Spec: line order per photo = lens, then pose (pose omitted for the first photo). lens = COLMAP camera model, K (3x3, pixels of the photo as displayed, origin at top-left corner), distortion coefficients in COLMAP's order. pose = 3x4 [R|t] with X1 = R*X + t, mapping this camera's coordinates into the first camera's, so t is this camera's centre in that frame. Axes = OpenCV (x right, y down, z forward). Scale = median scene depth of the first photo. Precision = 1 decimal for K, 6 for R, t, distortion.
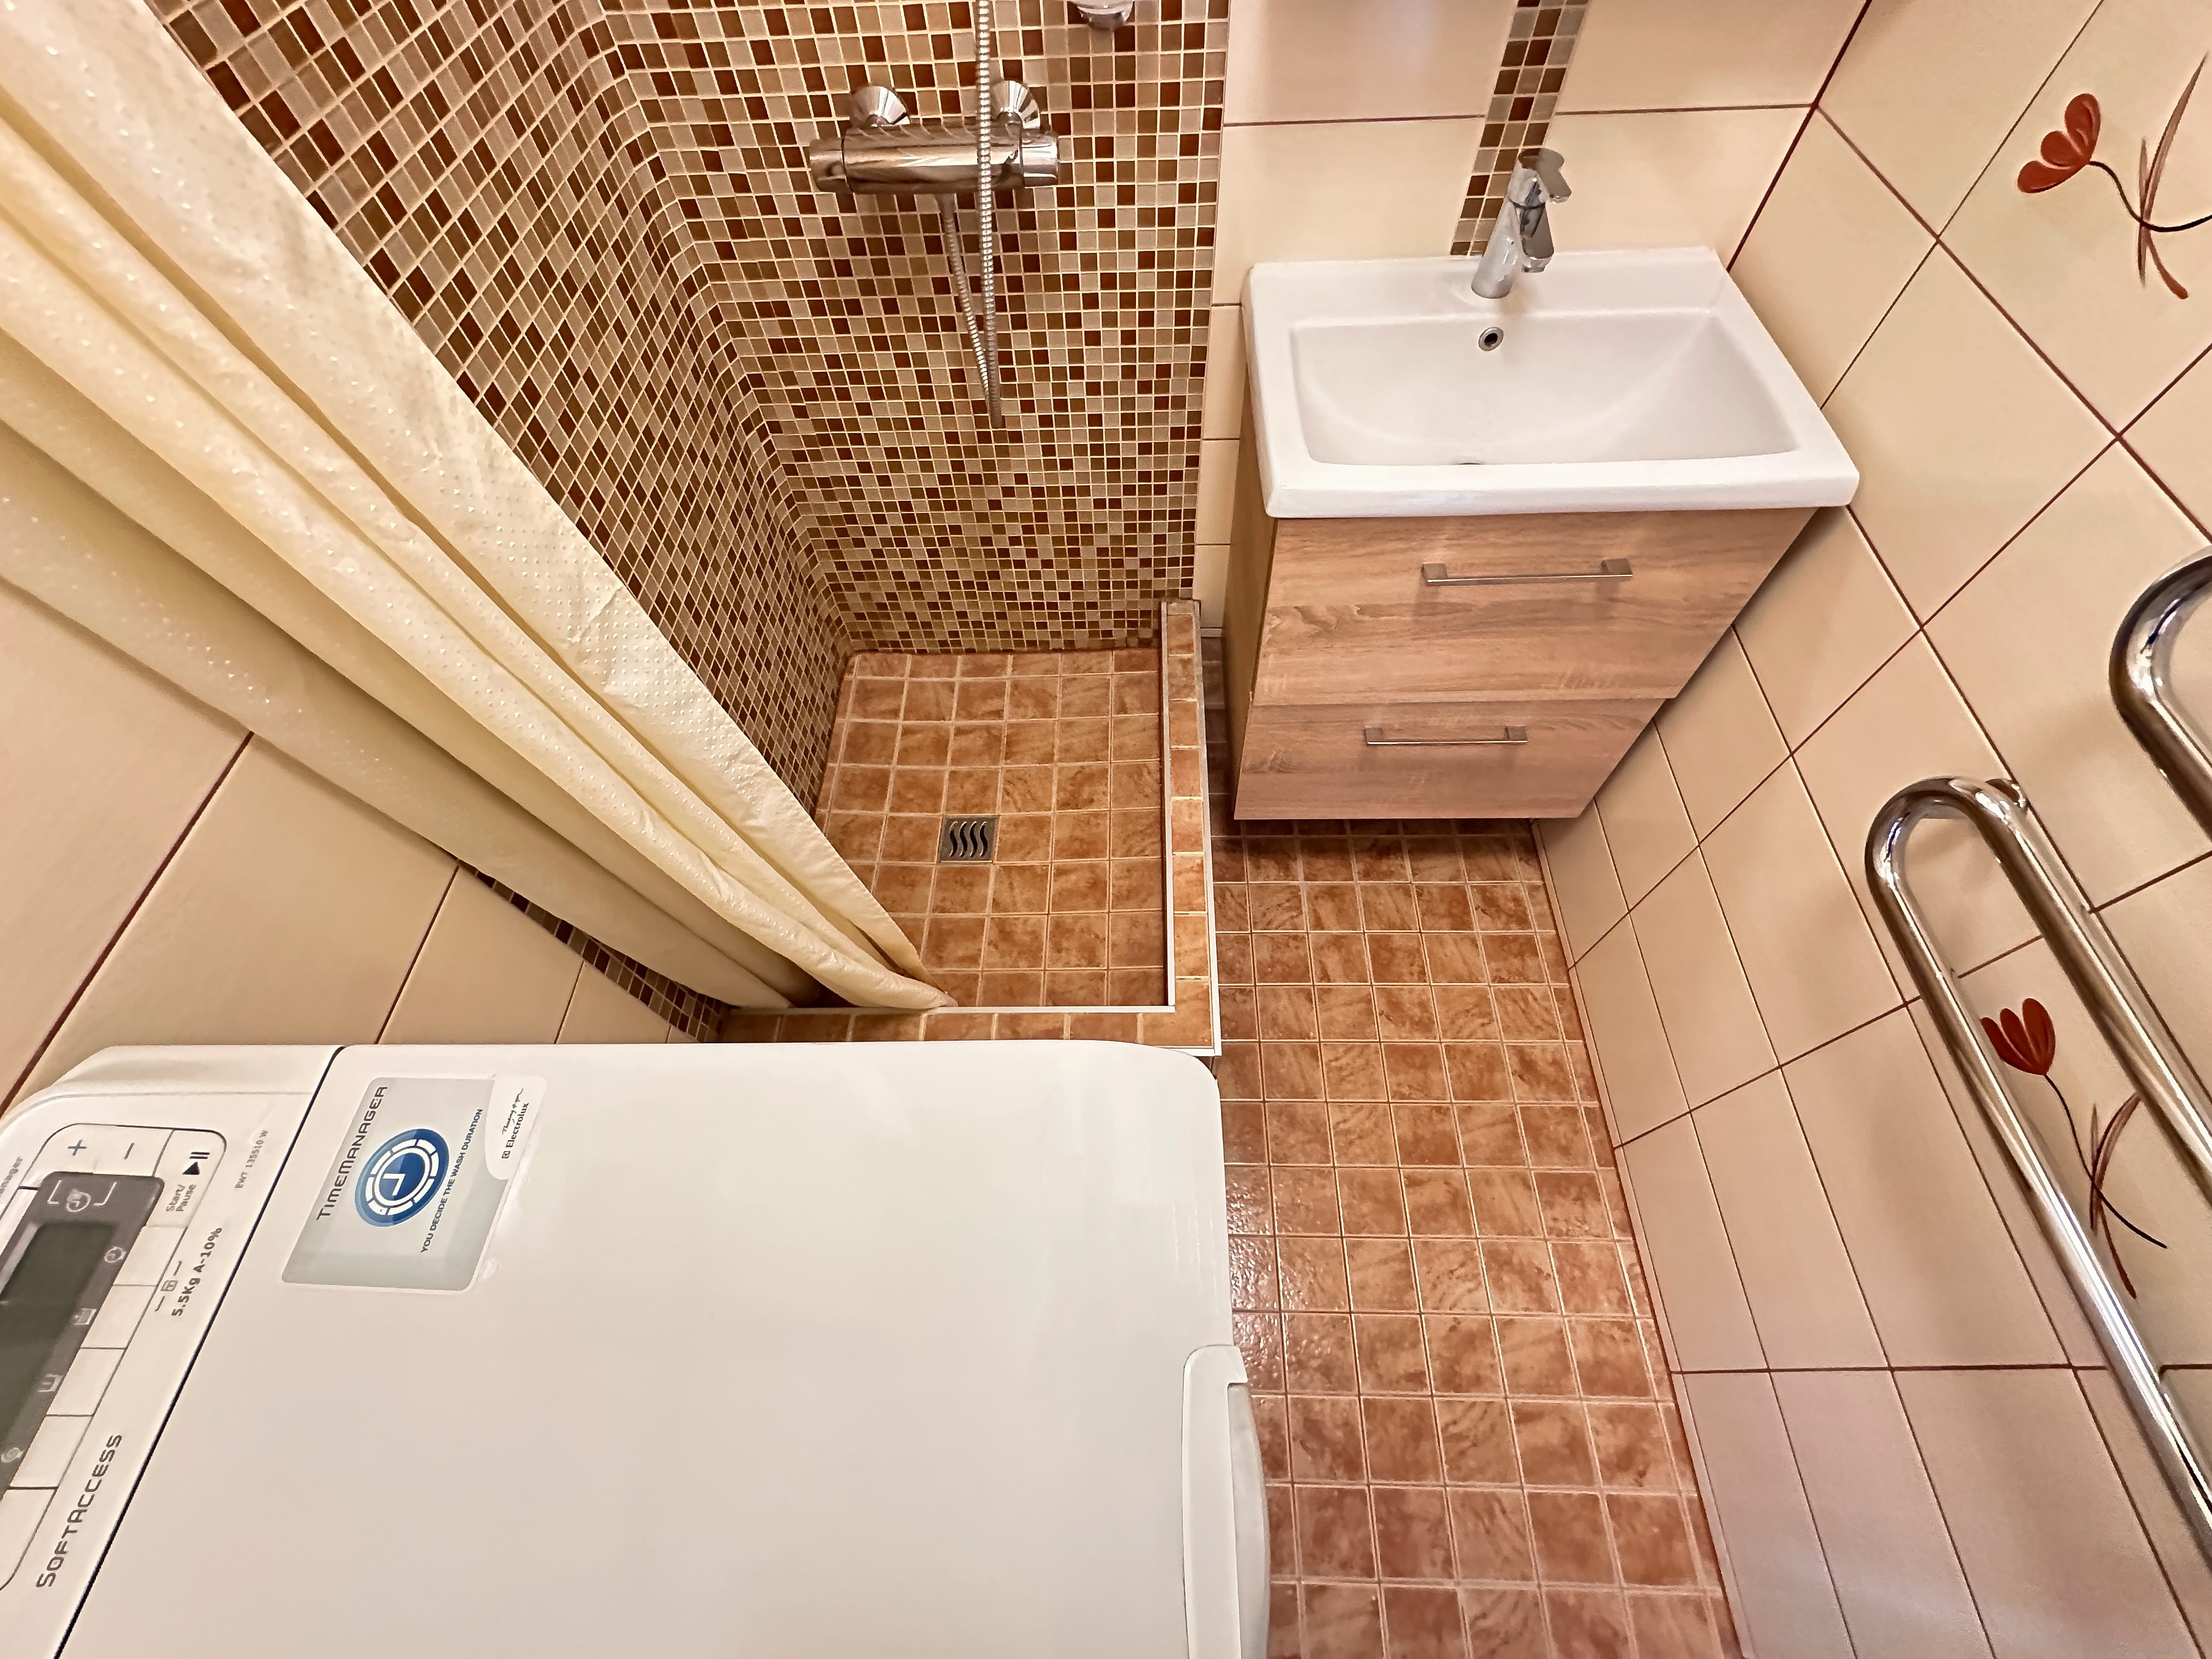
lens RADIAL K [[884.4, 0, 1102.9], [0, 884.4, 827.7], [0, 0, 1]] dist [-0.002998, 0.000717]
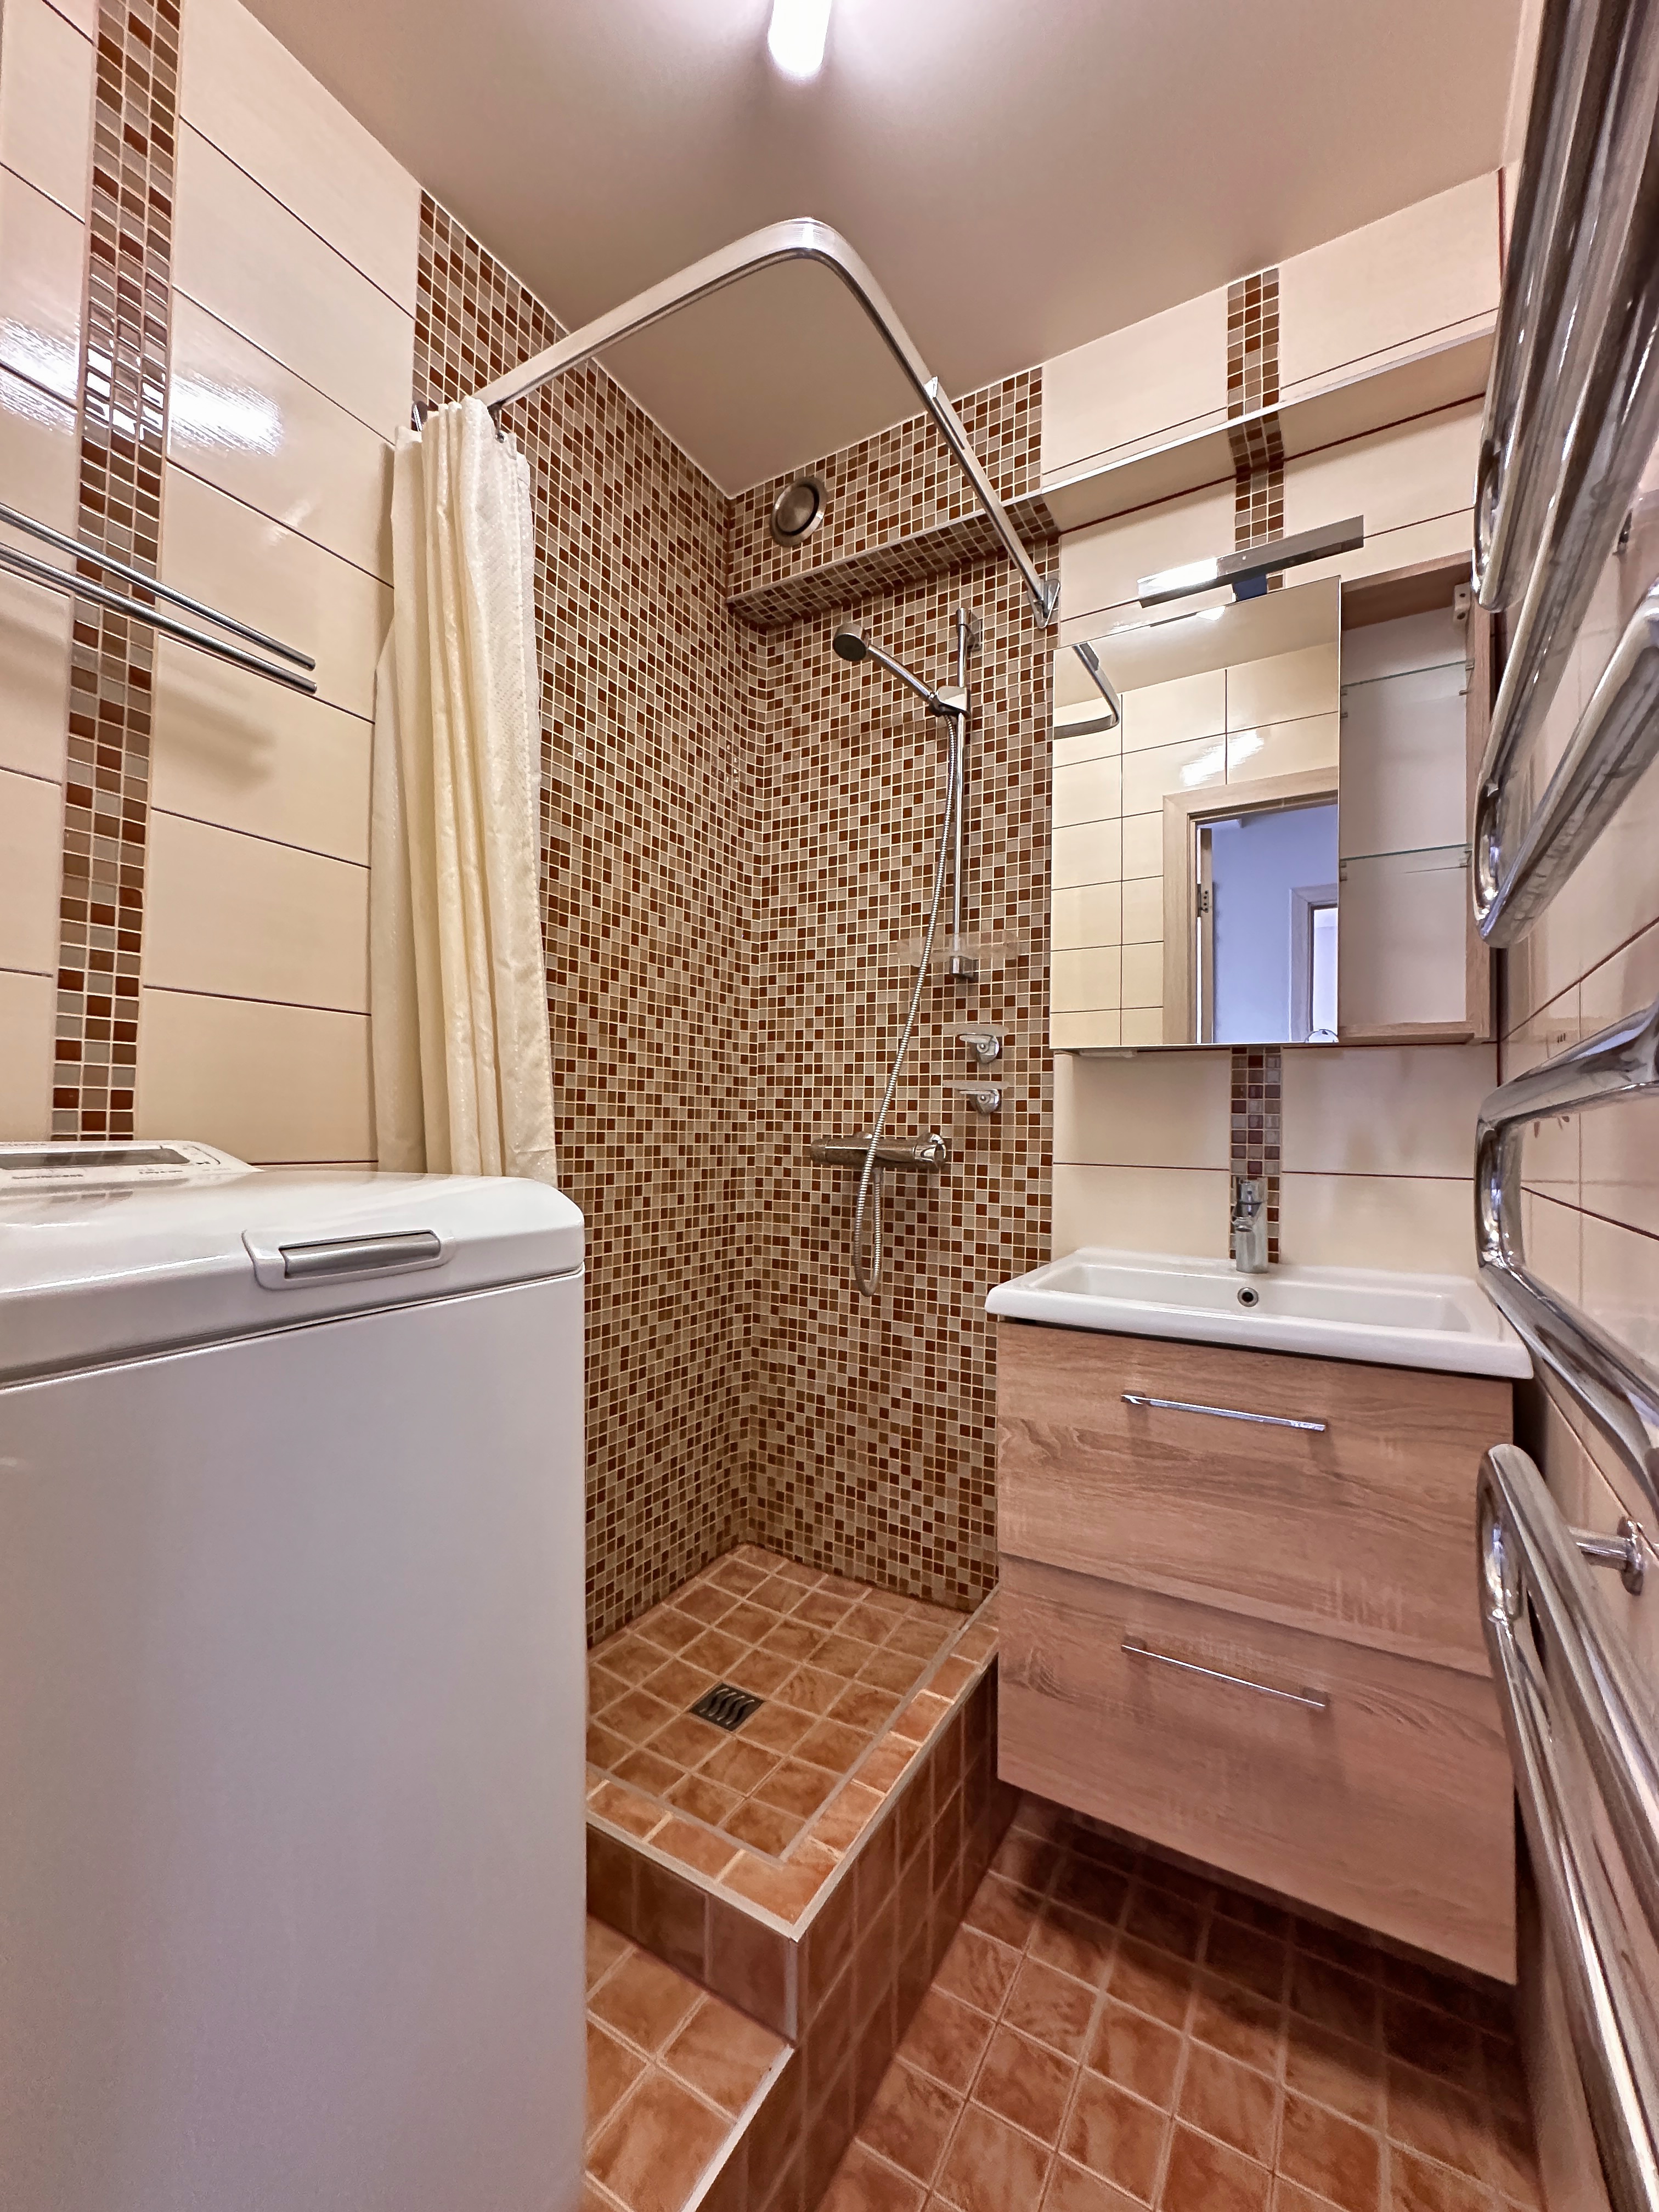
lens RADIAL K [[884.4, 0, 828.9], [0, 884.4, 1110.7], [0, 0, 1]] dist [-0.002998, 0.000717]
pose [[0.868070, 0.045743, -0.494330, 0.451612], [-0.447150, 0.504619, -0.738524, 0.408339], [0.215666, 0.862130, 0.458498, 0.078593]]
